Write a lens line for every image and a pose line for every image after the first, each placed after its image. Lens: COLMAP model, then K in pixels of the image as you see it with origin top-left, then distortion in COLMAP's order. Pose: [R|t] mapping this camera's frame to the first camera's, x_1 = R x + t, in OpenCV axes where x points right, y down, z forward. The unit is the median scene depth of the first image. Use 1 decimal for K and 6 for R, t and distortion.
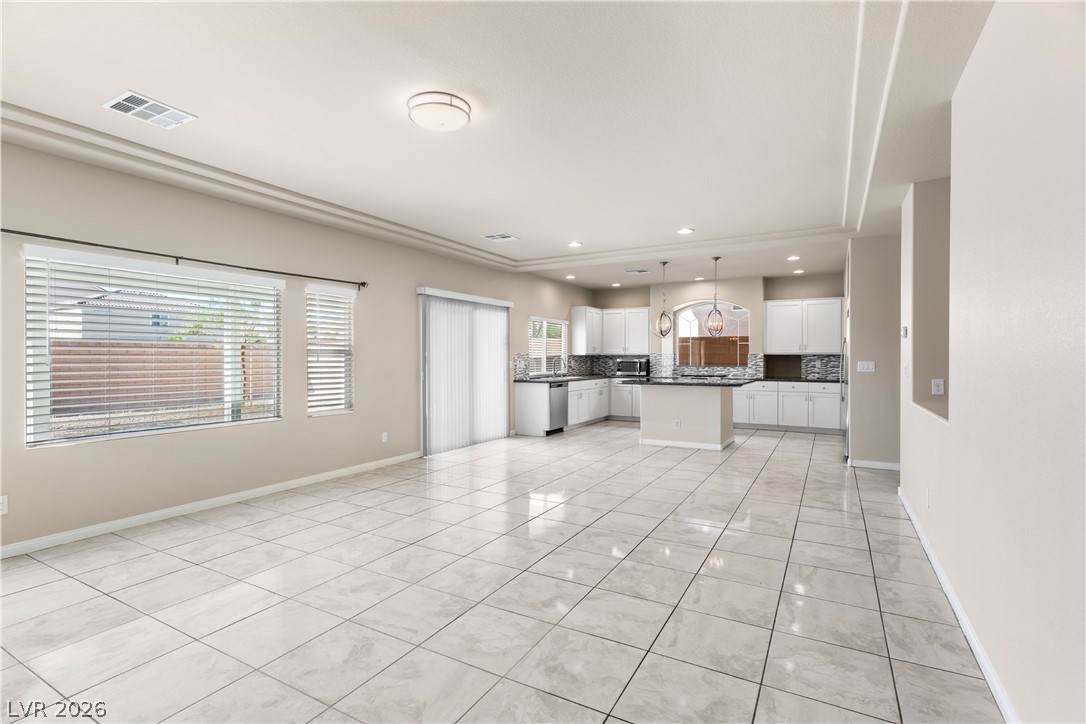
lens RADIAL K [[512.9, 0, 540.8], [0, 512.9, 363.3], [0, 0, 1]] dist [-0.001590, 0.000062]
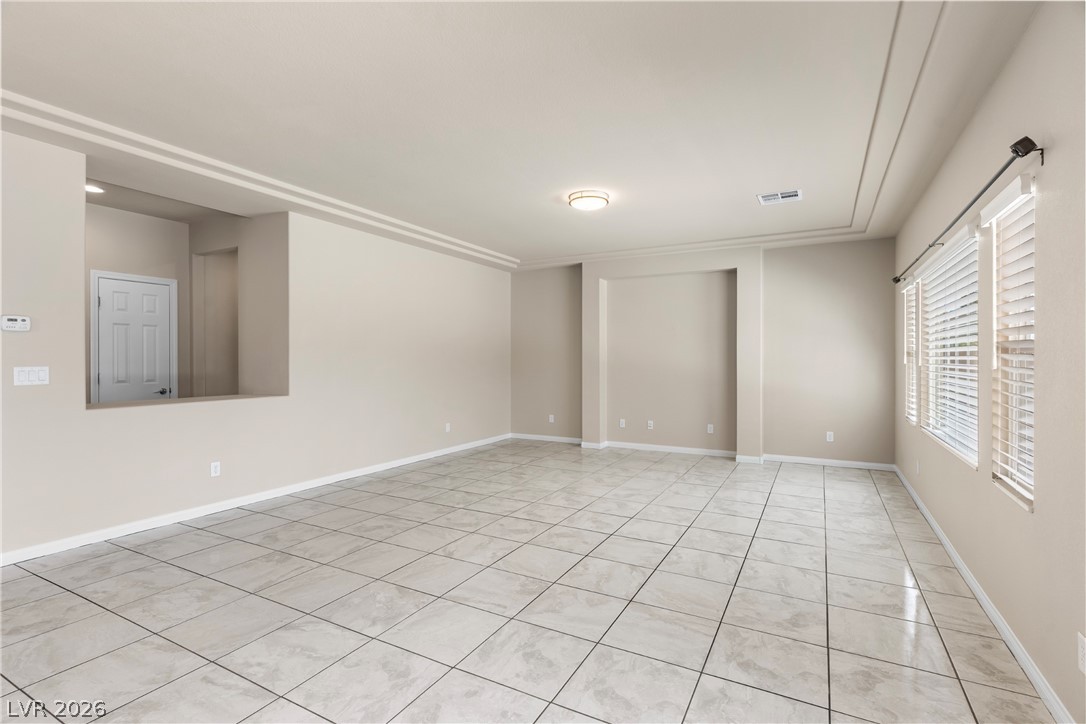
lens RADIAL K [[512.7, 0, 544.6], [0, 512.7, 359.4], [0, 0, 1]] dist [0.000003, 0.000962]
pose [[-0.999715, -0.000161, -0.023871, -0.009635], [-0.000493, 0.999903, 0.013936, -0.010322], [0.023867, 0.013944, -0.999618, 0.858114]]
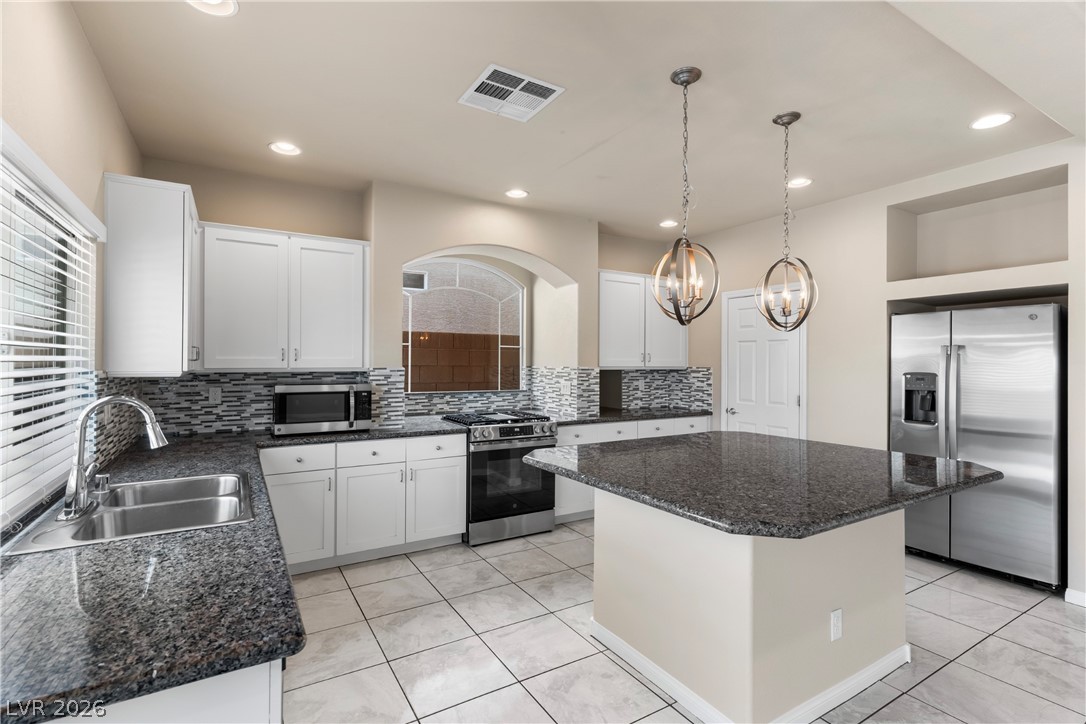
lens RADIAL K [[512.7, 0, 544.6], [0, 512.7, 359.4], [0, 0, 1]] dist [0.000003, 0.000962]
pose [[0.486418, 0.005615, 0.873708, -0.055709], [0.004533, 0.999950, -0.008950, -0.024438], [-0.873714, 0.008314, 0.486368, 0.822290]]
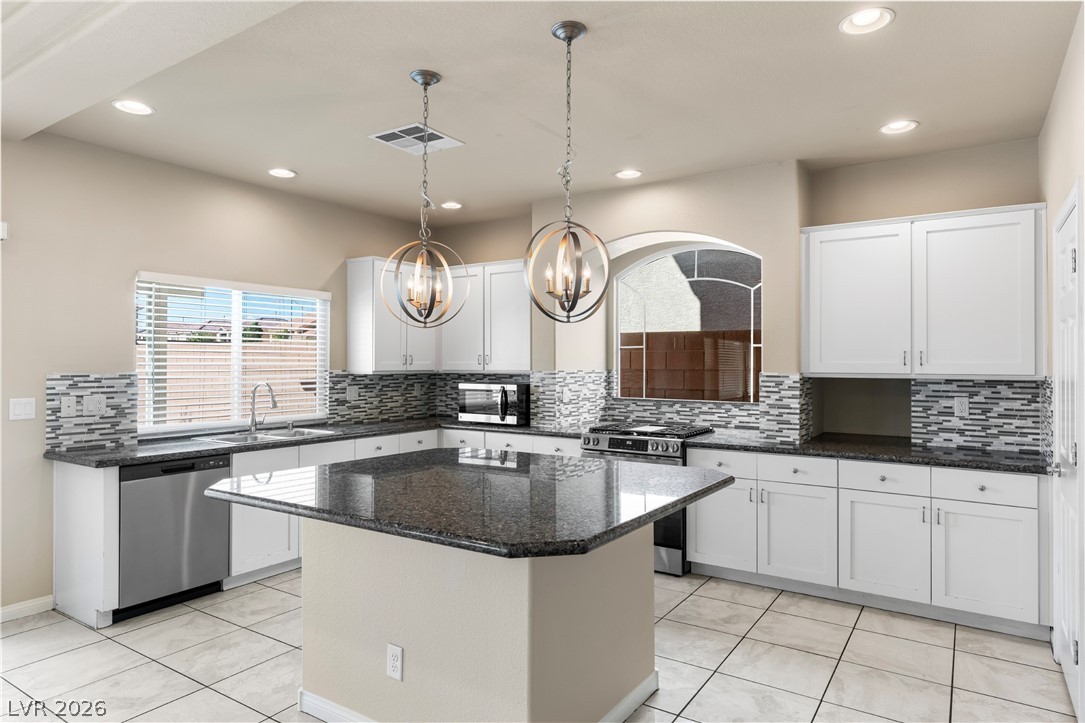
lens RADIAL K [[647.9, 0, 542.5], [0, 647.9, 361.5], [0, 0, 1]] dist [0.005913, 0.001161]
pose [[0.997799, 0.002110, -0.066279, 0.295859], [-0.003043, 0.999898, -0.013980, -0.022224], [0.066243, 0.014151, 0.997703, 0.557578]]
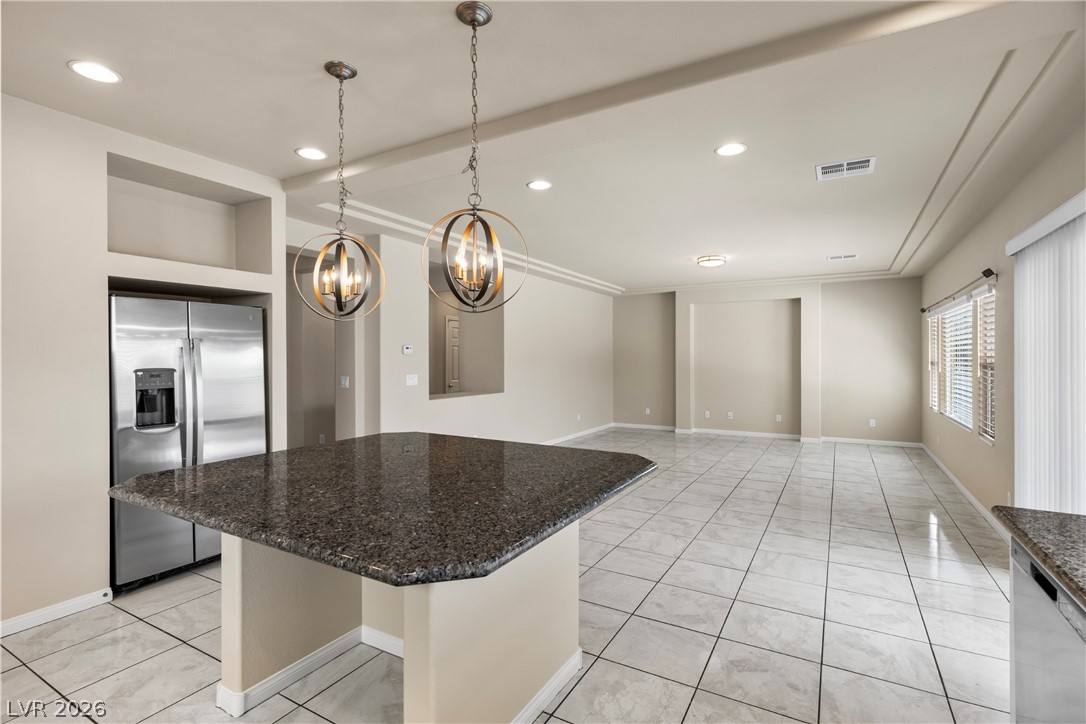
lens RADIAL K [[512.7, 0, 544.6], [0, 512.7, 359.4], [0, 0, 1]] dist [0.000003, 0.000962]
pose [[-0.999988, 0.001673, 0.004607, 0.181509], [0.001734, 0.999908, 0.013463, -0.026698], [-0.004584, 0.013471, -0.999899, 1.111900]]
